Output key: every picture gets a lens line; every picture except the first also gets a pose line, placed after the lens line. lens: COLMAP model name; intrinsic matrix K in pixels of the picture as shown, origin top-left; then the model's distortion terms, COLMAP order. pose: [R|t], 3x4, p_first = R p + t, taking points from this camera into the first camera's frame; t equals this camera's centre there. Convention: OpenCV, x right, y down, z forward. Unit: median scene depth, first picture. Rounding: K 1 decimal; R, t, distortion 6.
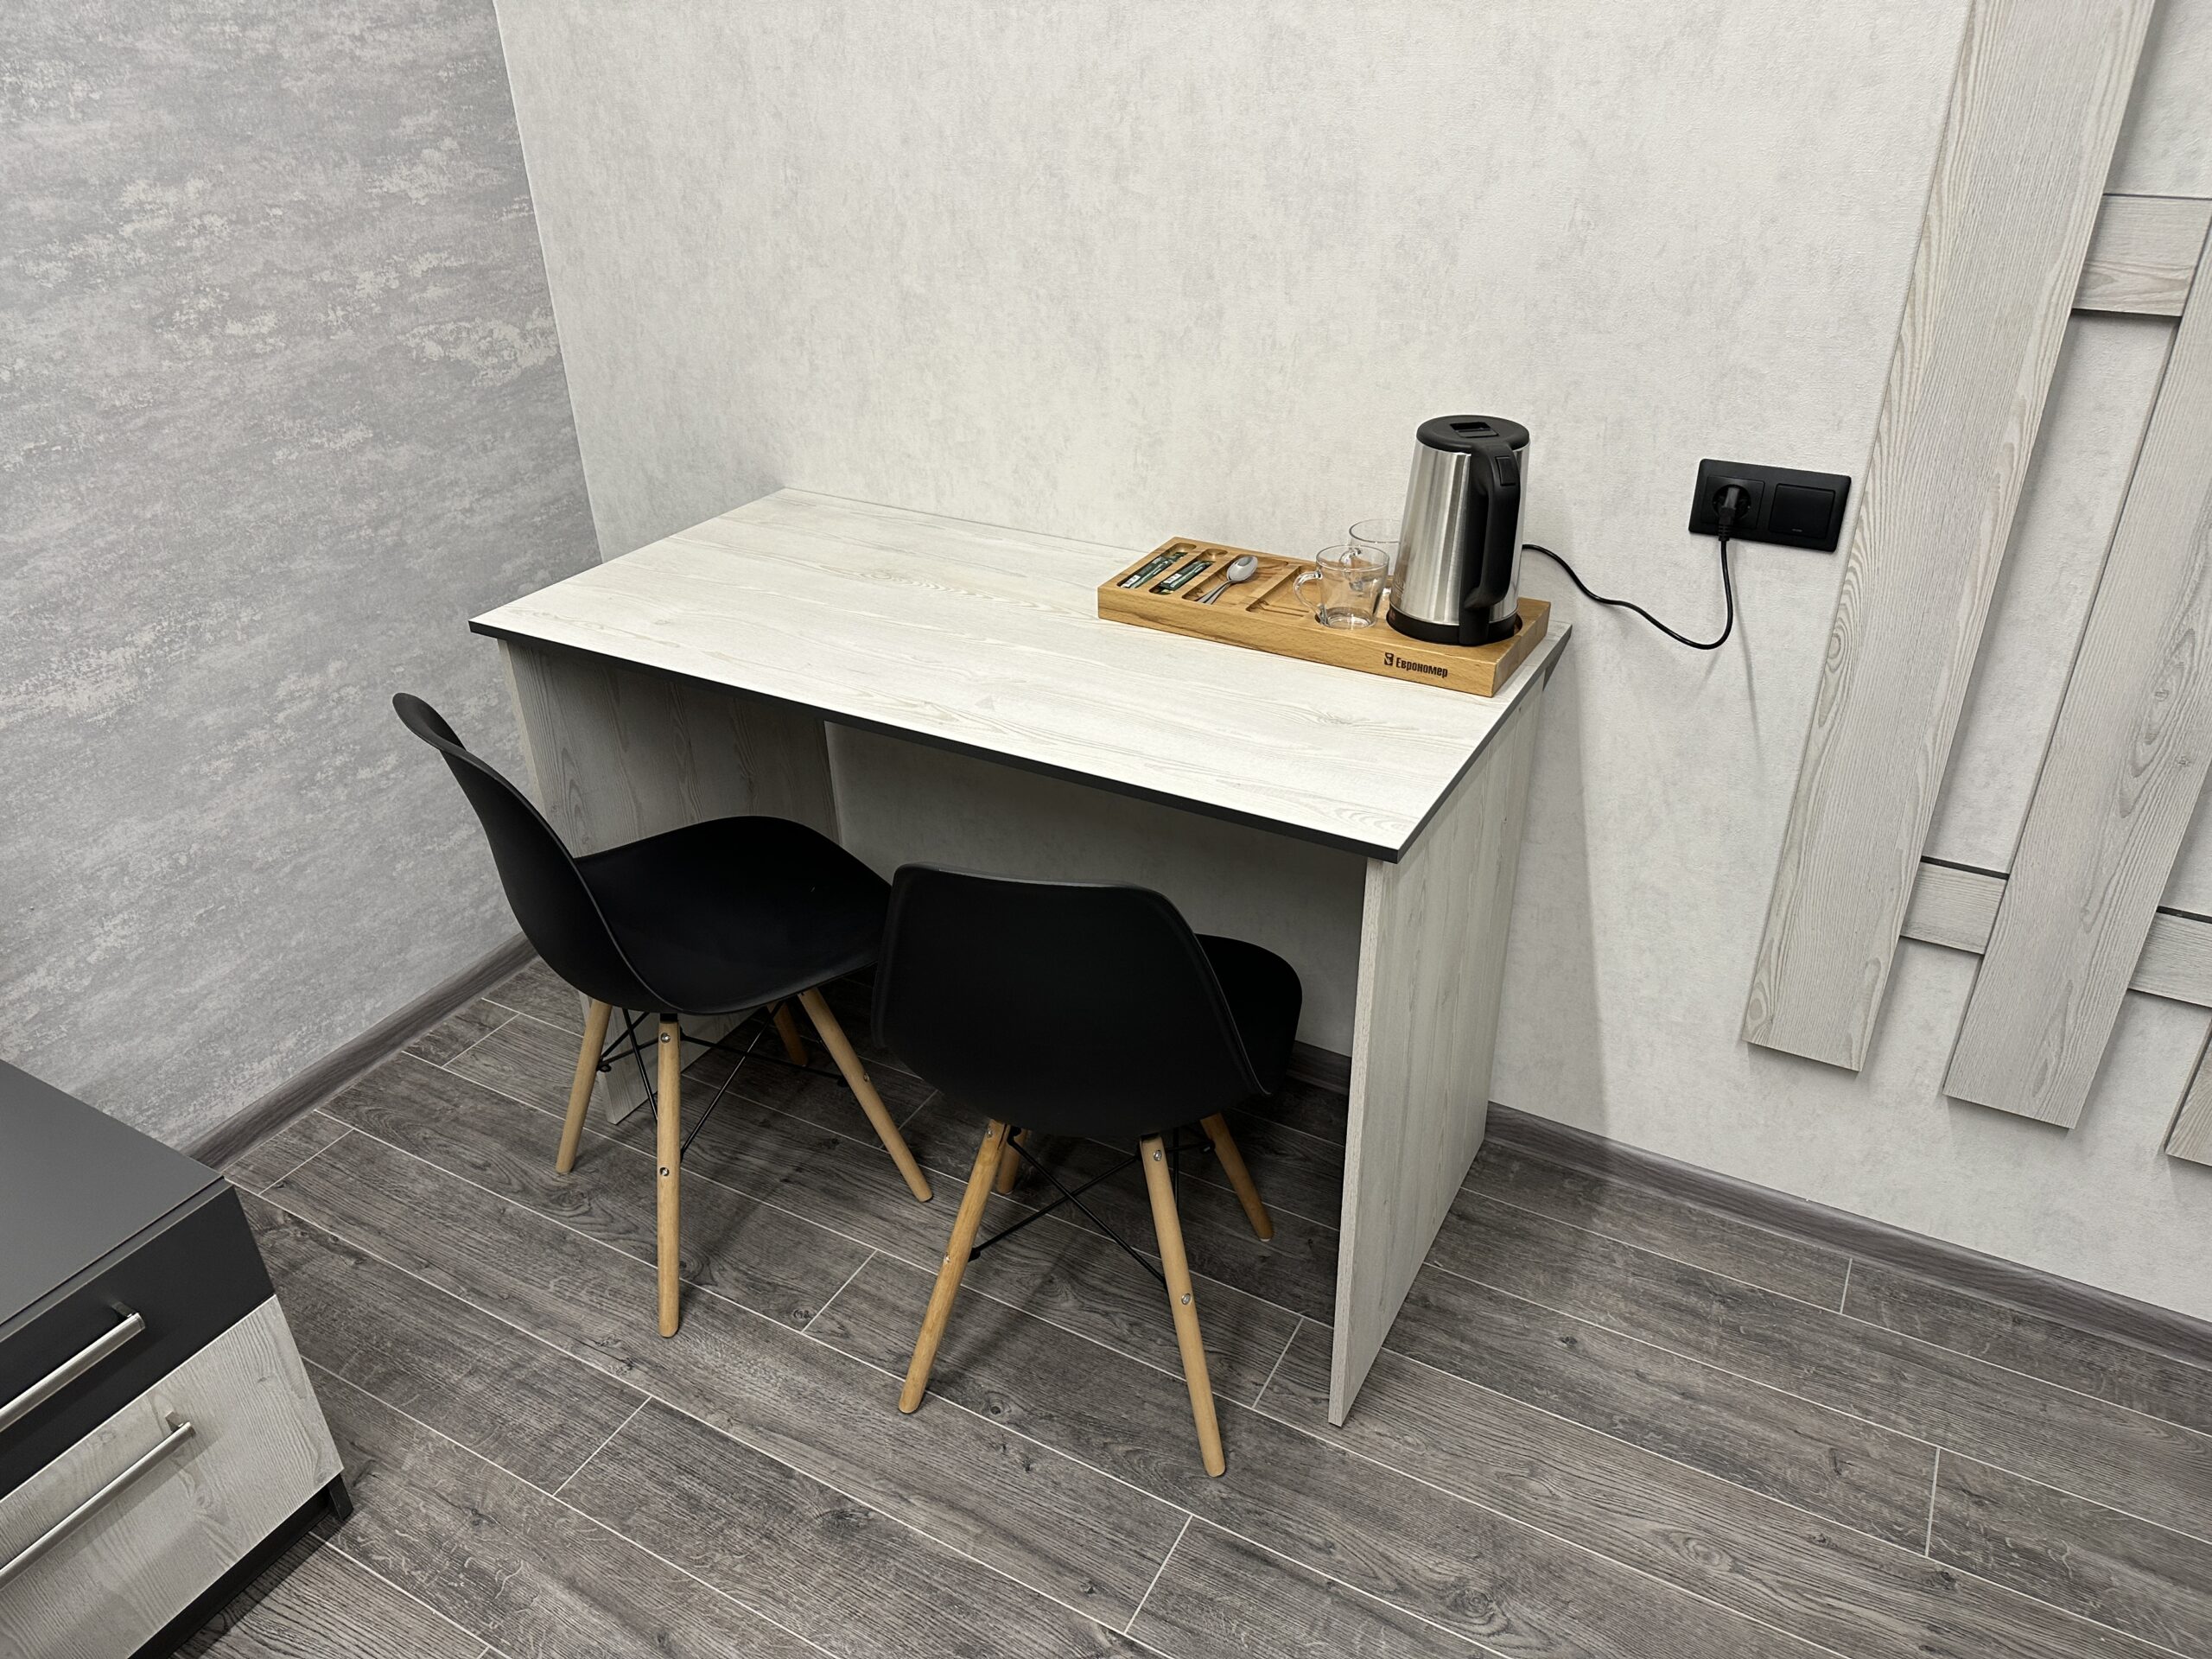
lens RADIAL K [[1548.6, 0, 1121.8], [0, 1548.6, 831.3], [0, 0, 1]] dist [0.077675, -0.107328]
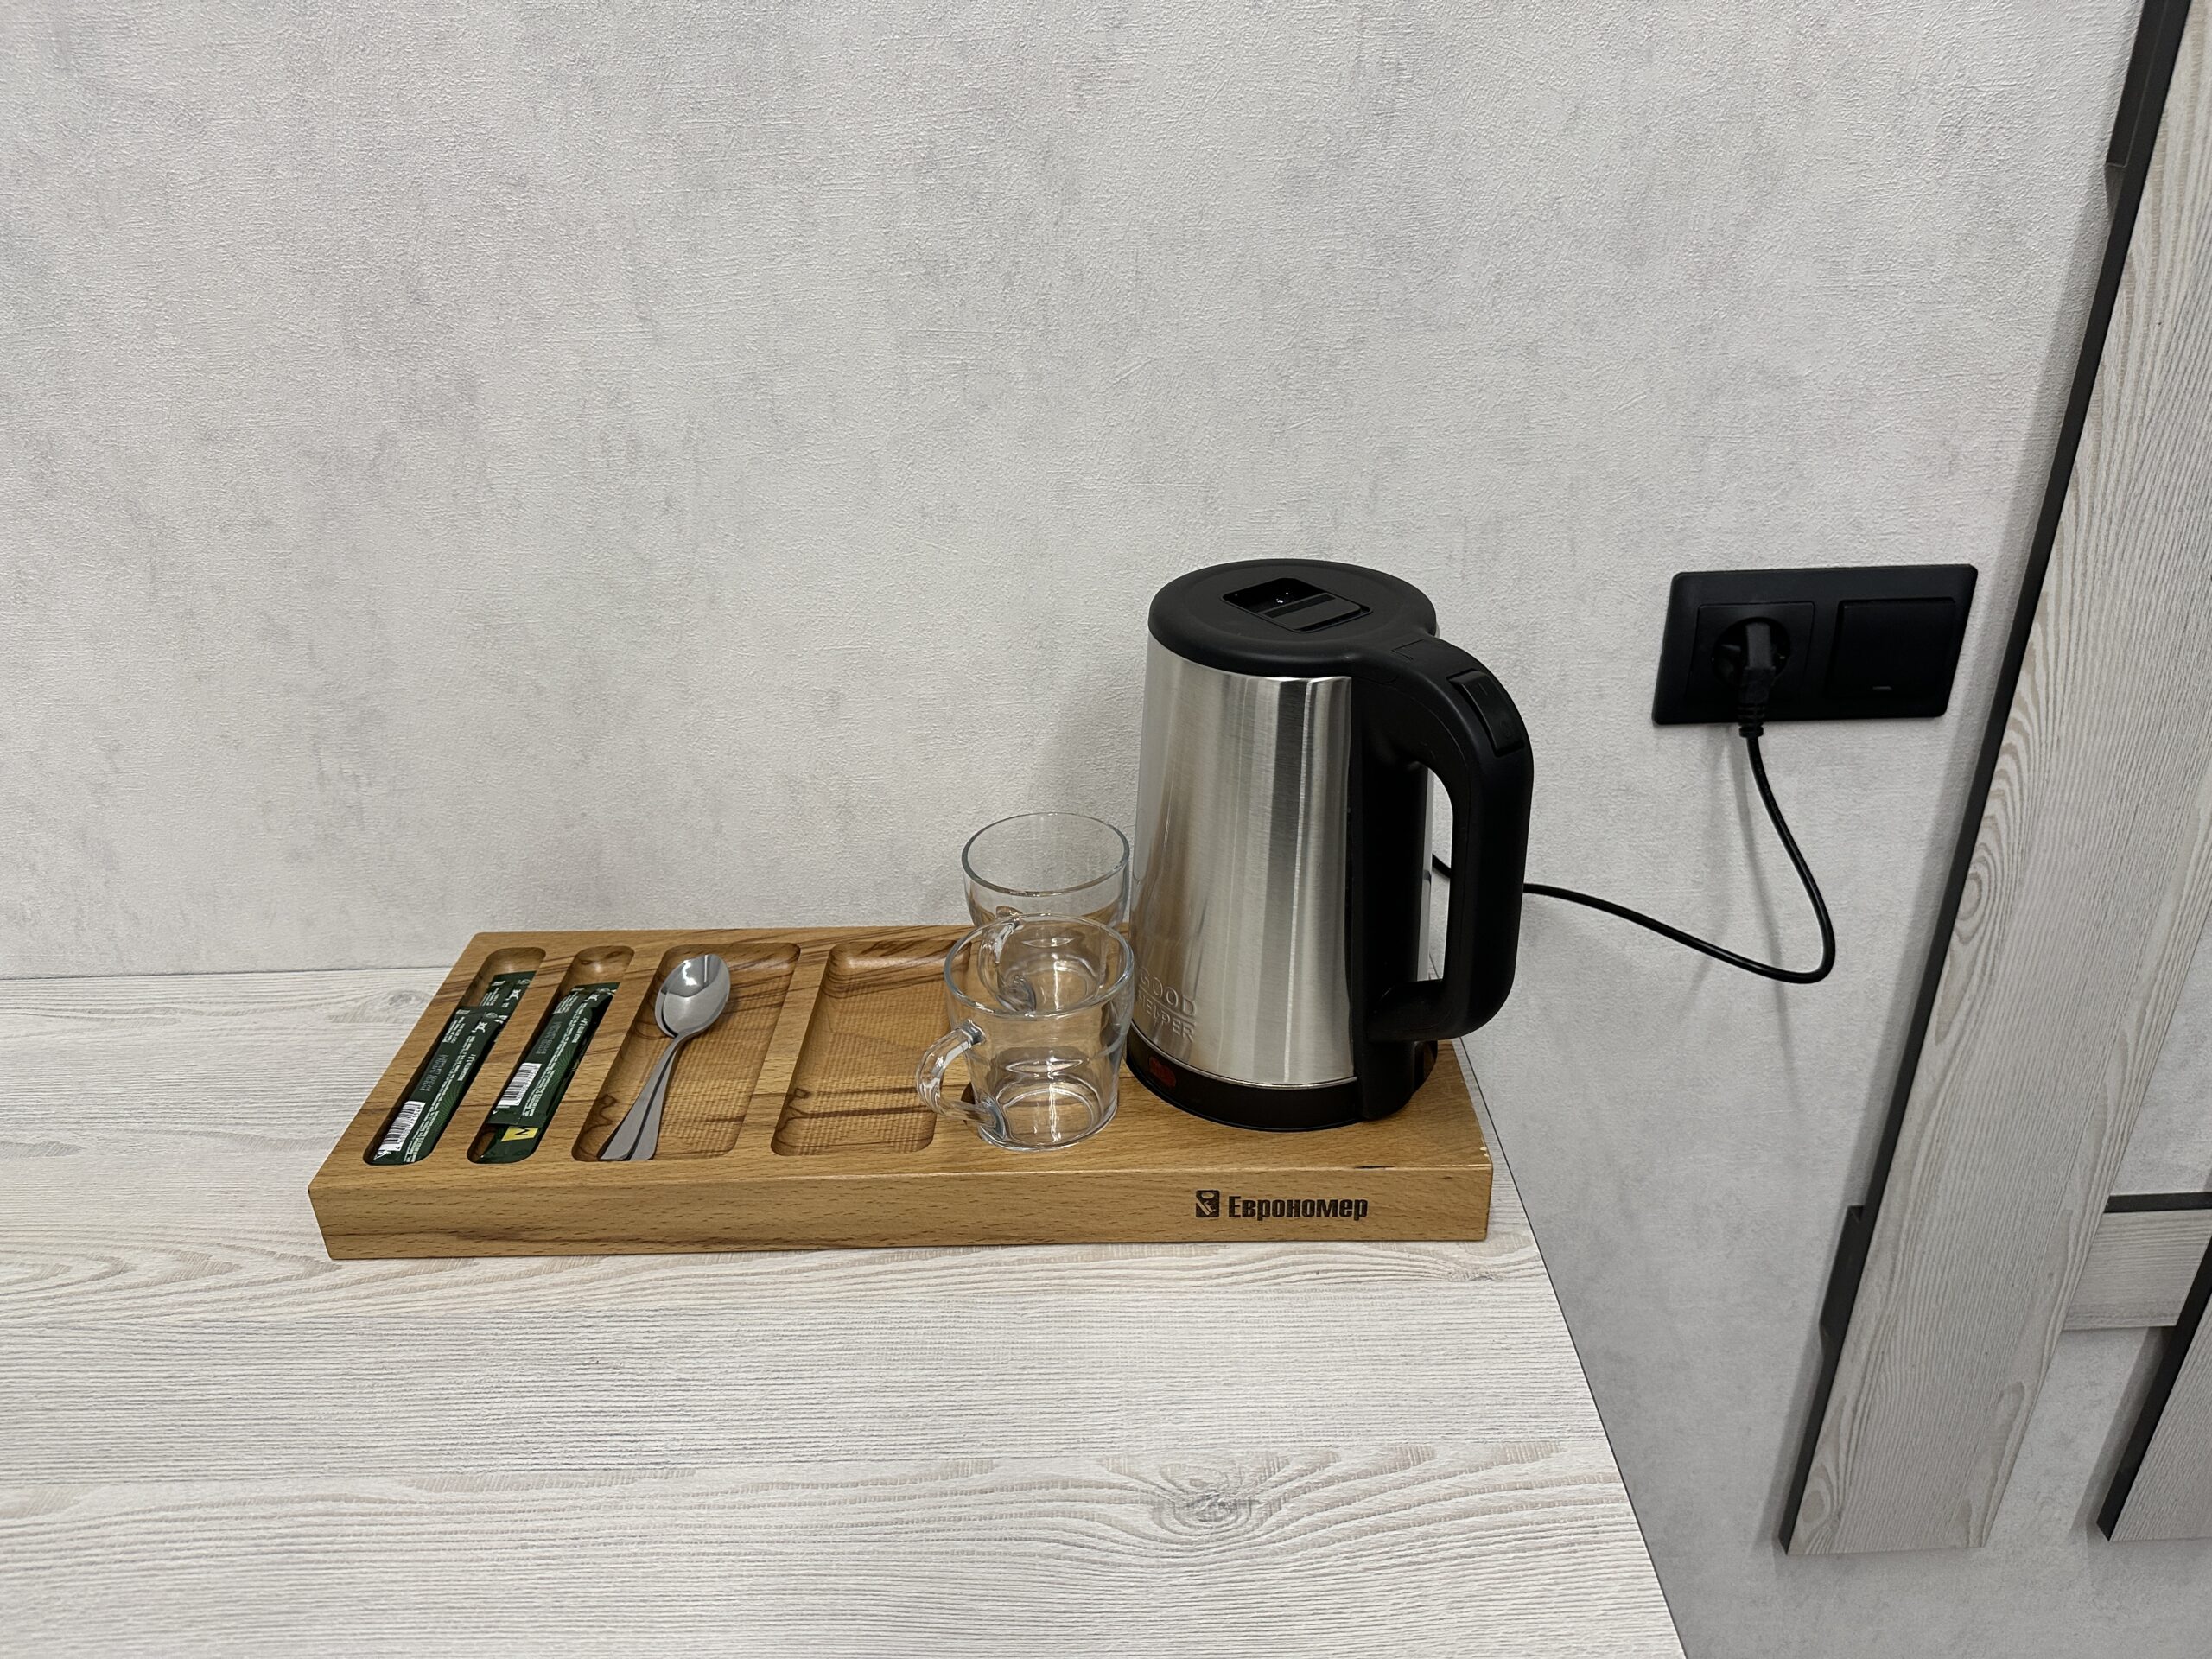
lens RADIAL K [[1502.4, 0, 1106.0], [0, 1502.4, 829.5], [0, 0, 1]] dist [0.059837, -0.072743]
pose [[0.863930, -0.236354, 0.444704, 0.006919], [0.257506, 0.966186, 0.013255, -0.203597], [-0.432800, 0.103063, 0.895579, 0.645884]]
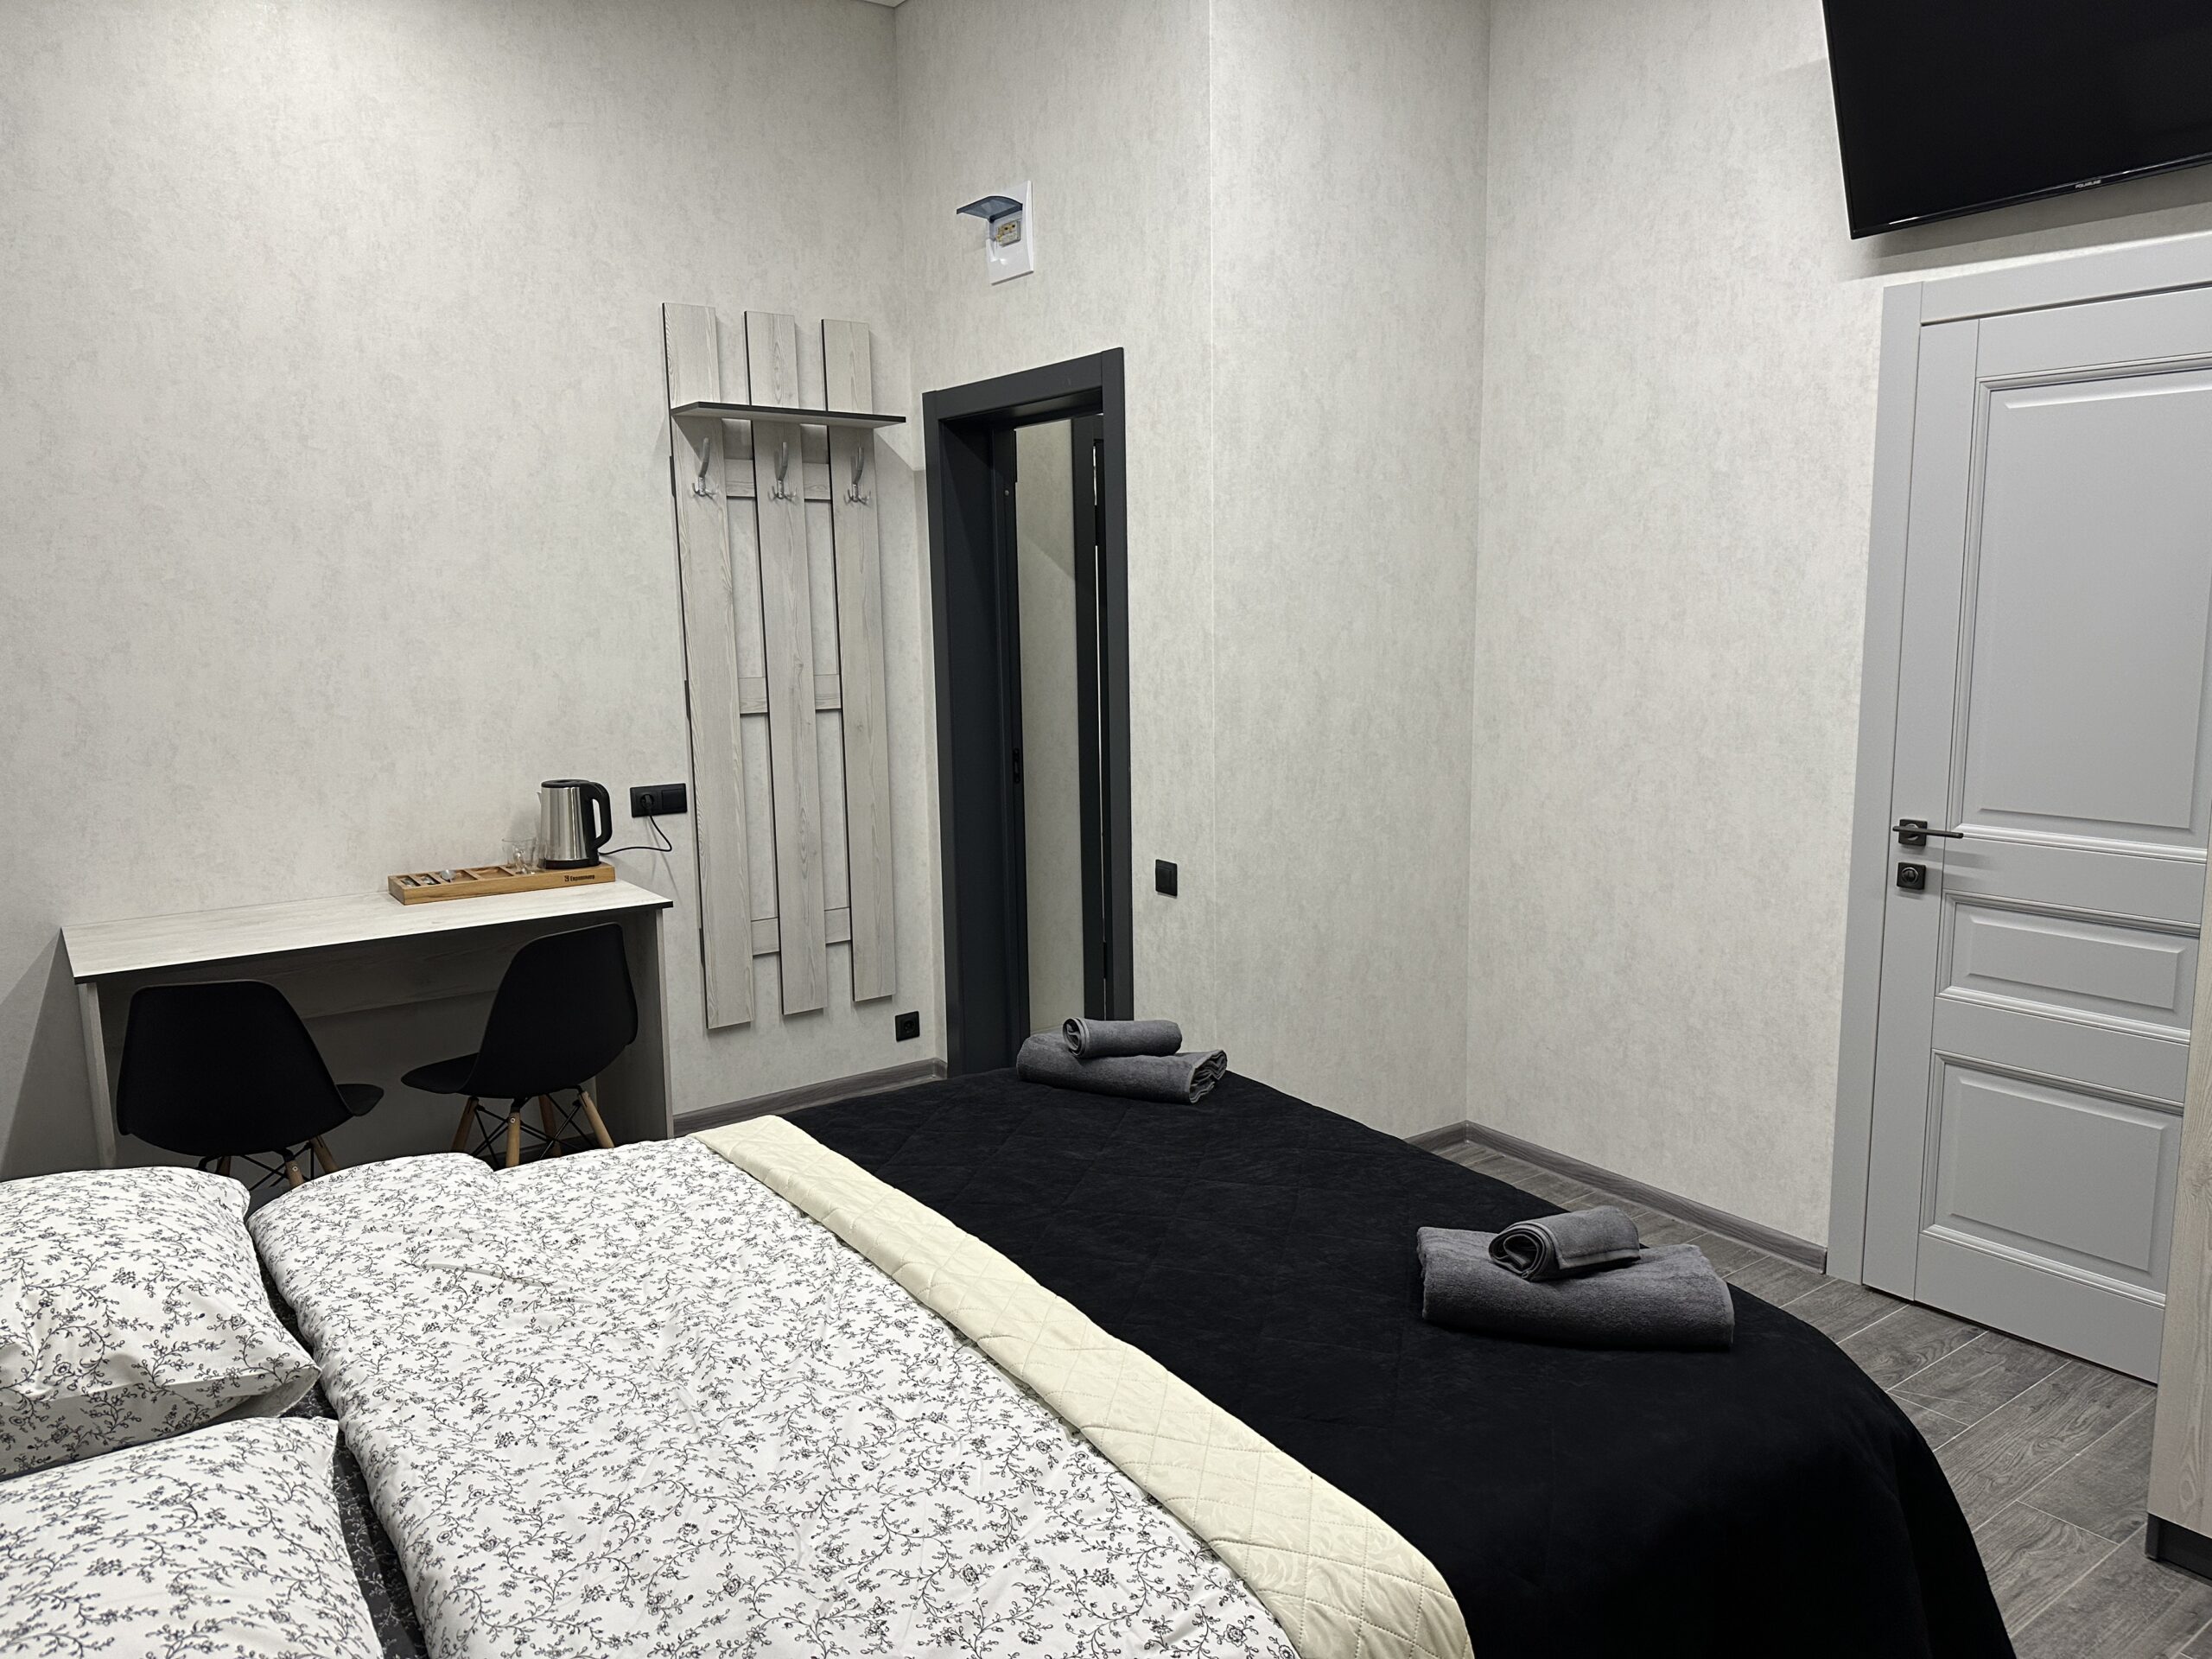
lens RADIAL K [[1569.3, 0, 1126.2], [0, 1569.3, 827.4], [0, 0, 1]] dist [0.078544, -0.075173]
pose [[0.427010, -0.125591, 0.895483, -1.500190], [0.453456, 0.886529, -0.091895, 0.394853], [-0.782330, 0.445302, 0.435507, -0.670680]]
